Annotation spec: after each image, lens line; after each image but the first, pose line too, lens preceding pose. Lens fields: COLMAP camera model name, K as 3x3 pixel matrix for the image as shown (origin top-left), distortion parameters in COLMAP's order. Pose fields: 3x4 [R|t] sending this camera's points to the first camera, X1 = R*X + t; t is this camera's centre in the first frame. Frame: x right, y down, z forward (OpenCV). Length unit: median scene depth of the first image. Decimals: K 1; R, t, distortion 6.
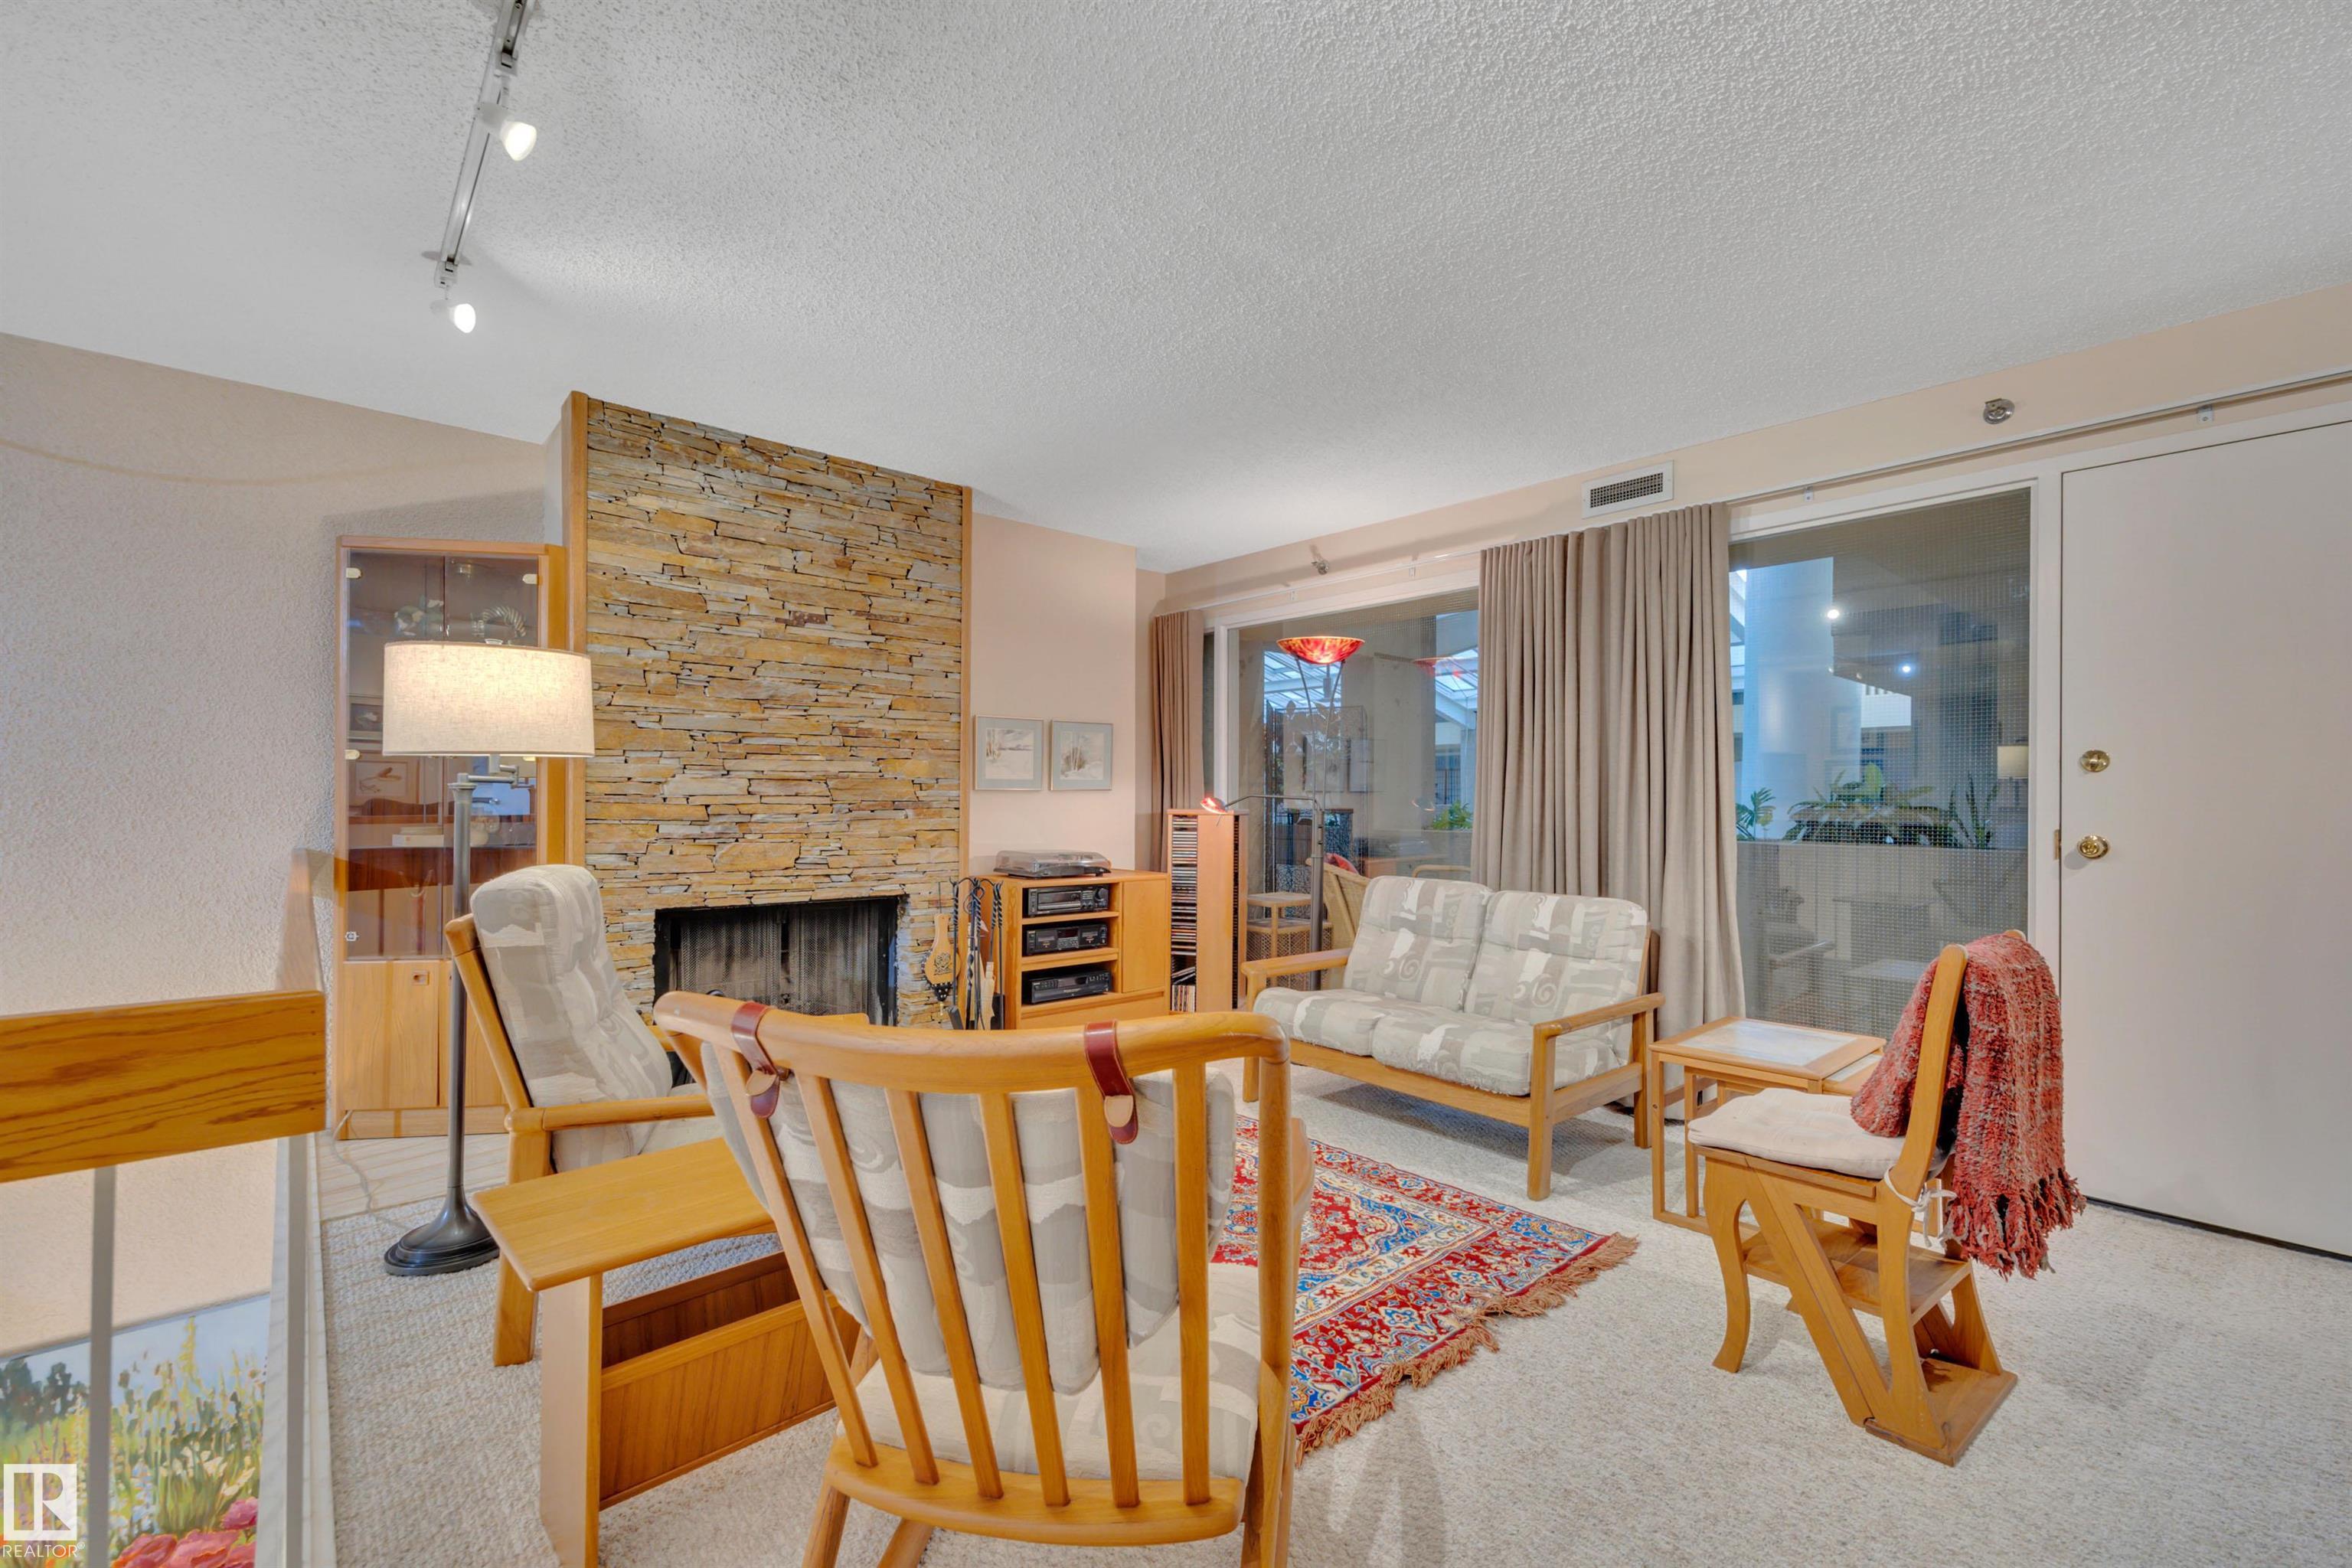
lens RADIAL K [[986.0, 0, 1174.1], [0, 986.0, 794.3], [0, 0, 1]] dist [0.002669, 0.000186]
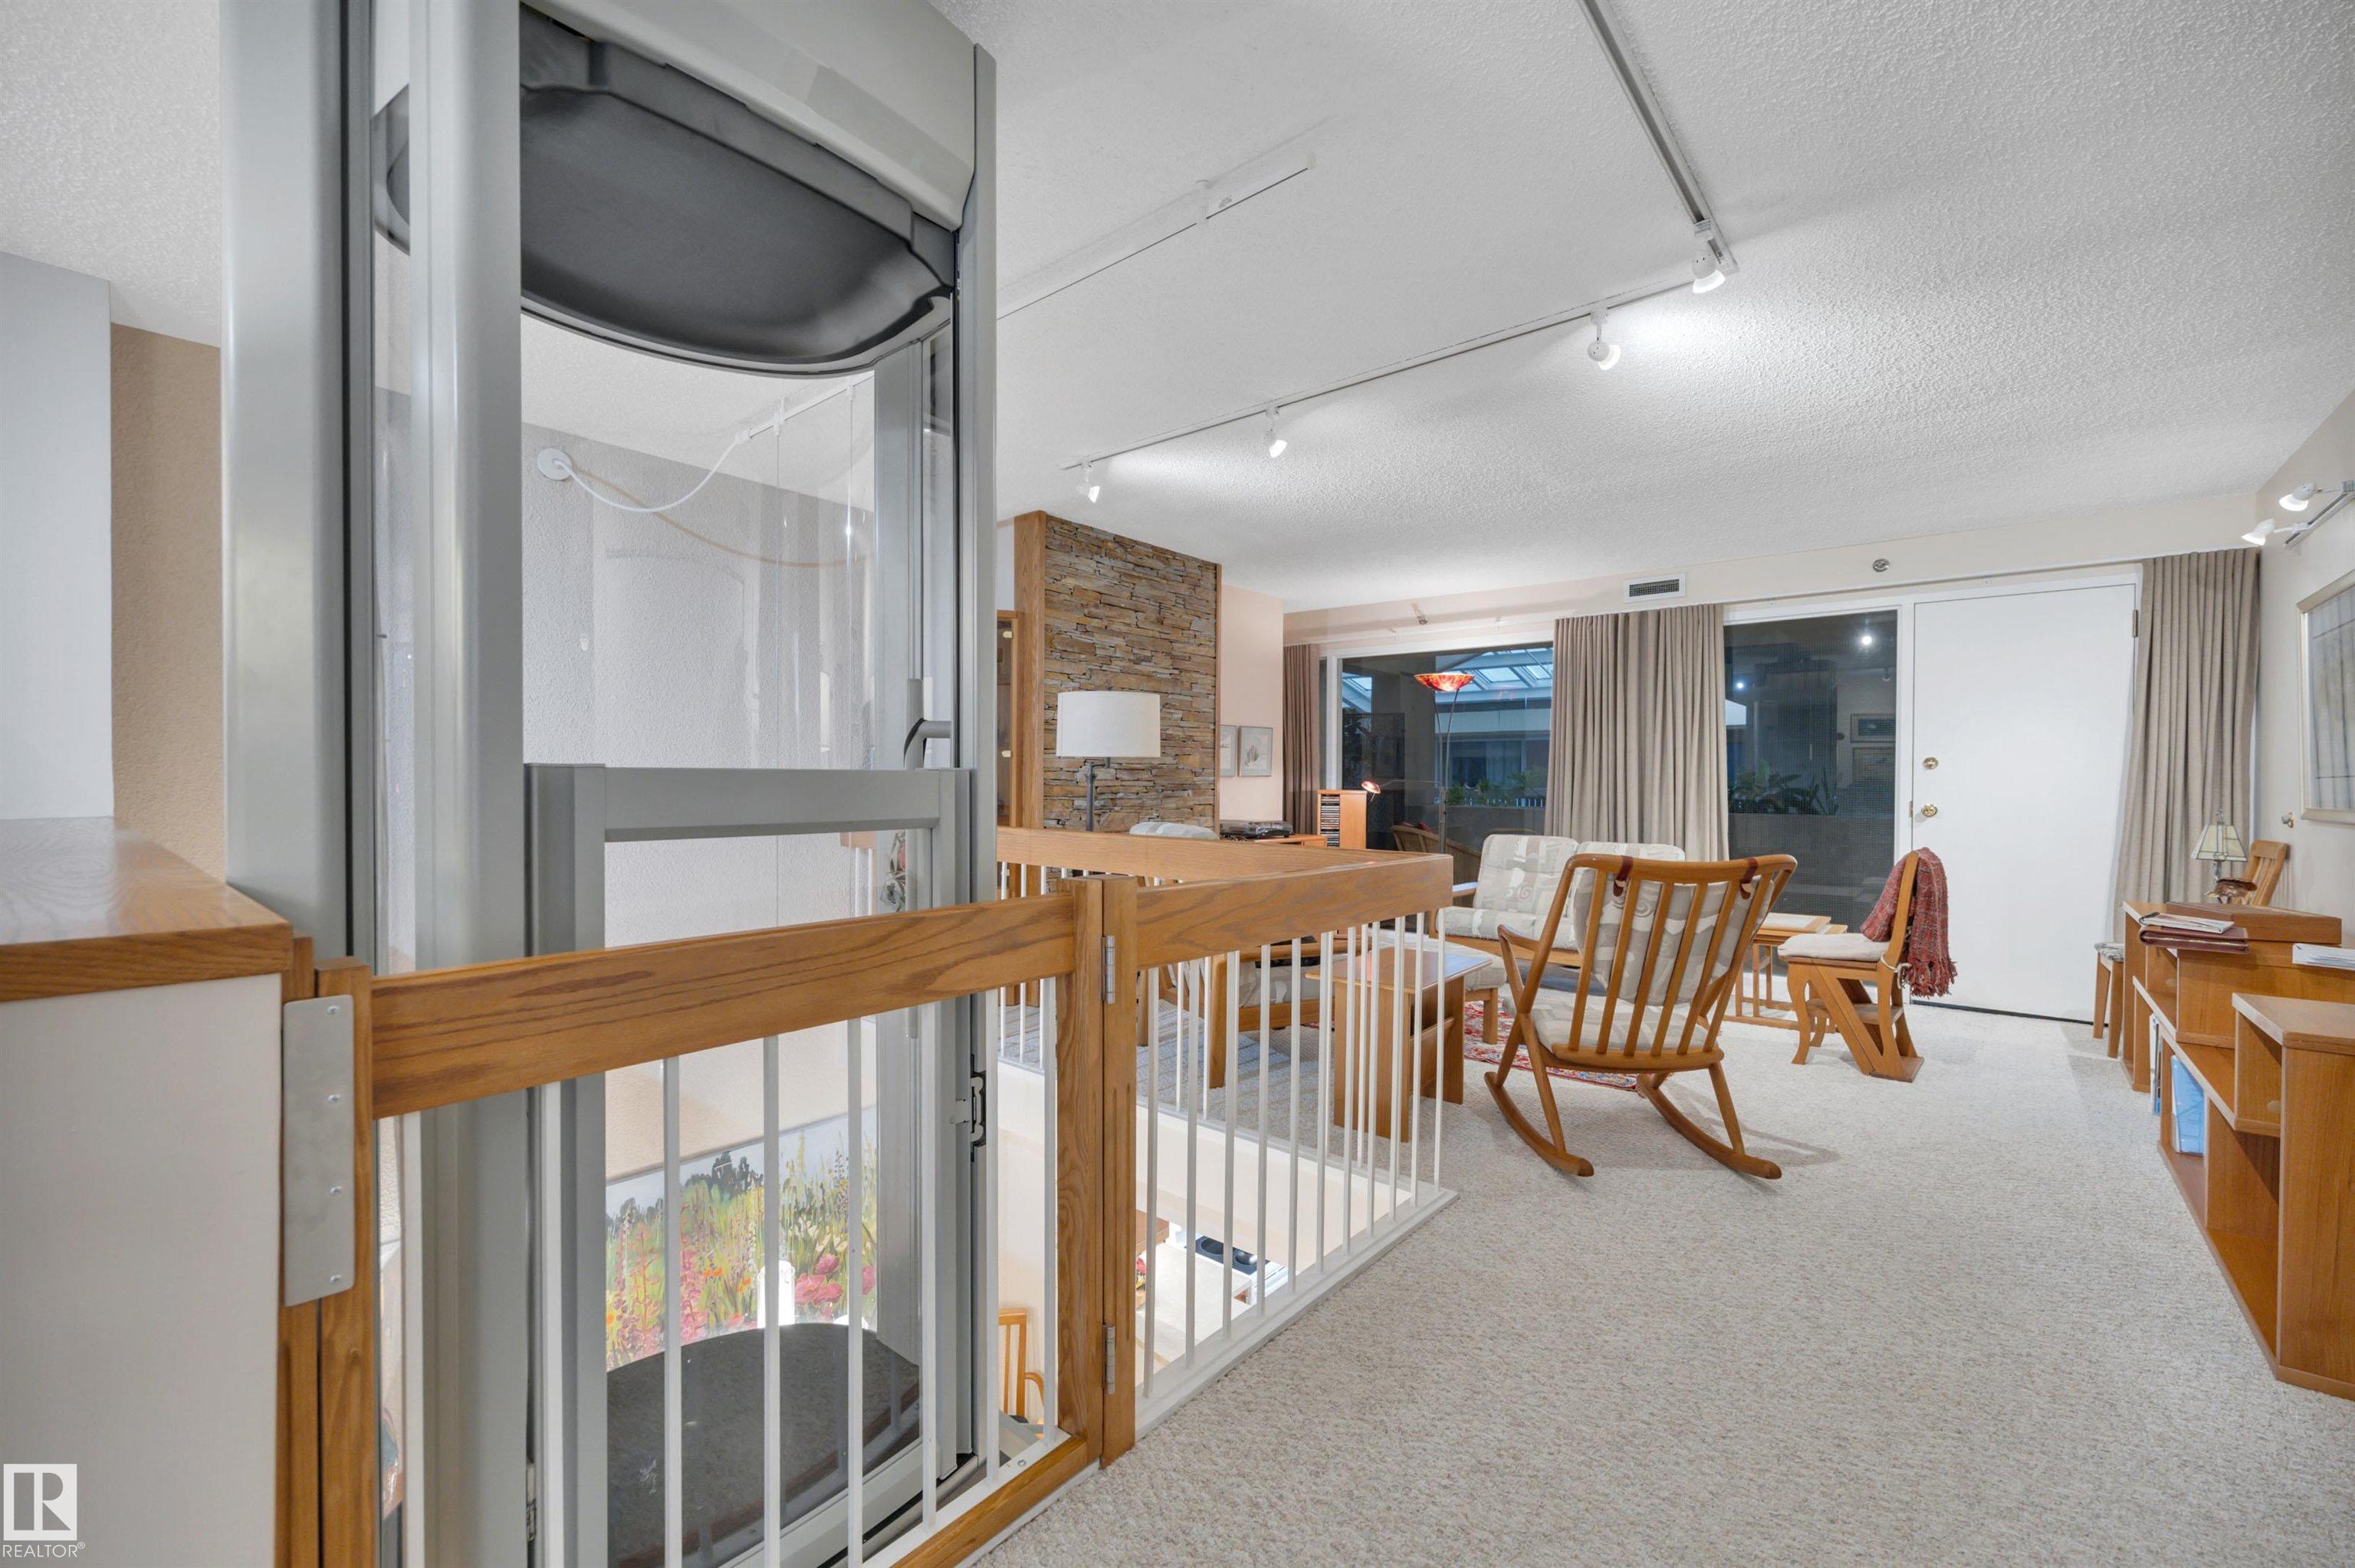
lens RADIAL K [[942.6, 0, 1176.3], [0, 942.6, 790.2], [0, 0, 1]] dist [0.000214, 0.000109]
pose [[0.989115, 0.001745, 0.147137, -0.544773], [-0.003786, 0.999900, 0.013596, -0.003289], [-0.147099, -0.014005, 0.989023, -0.398690]]
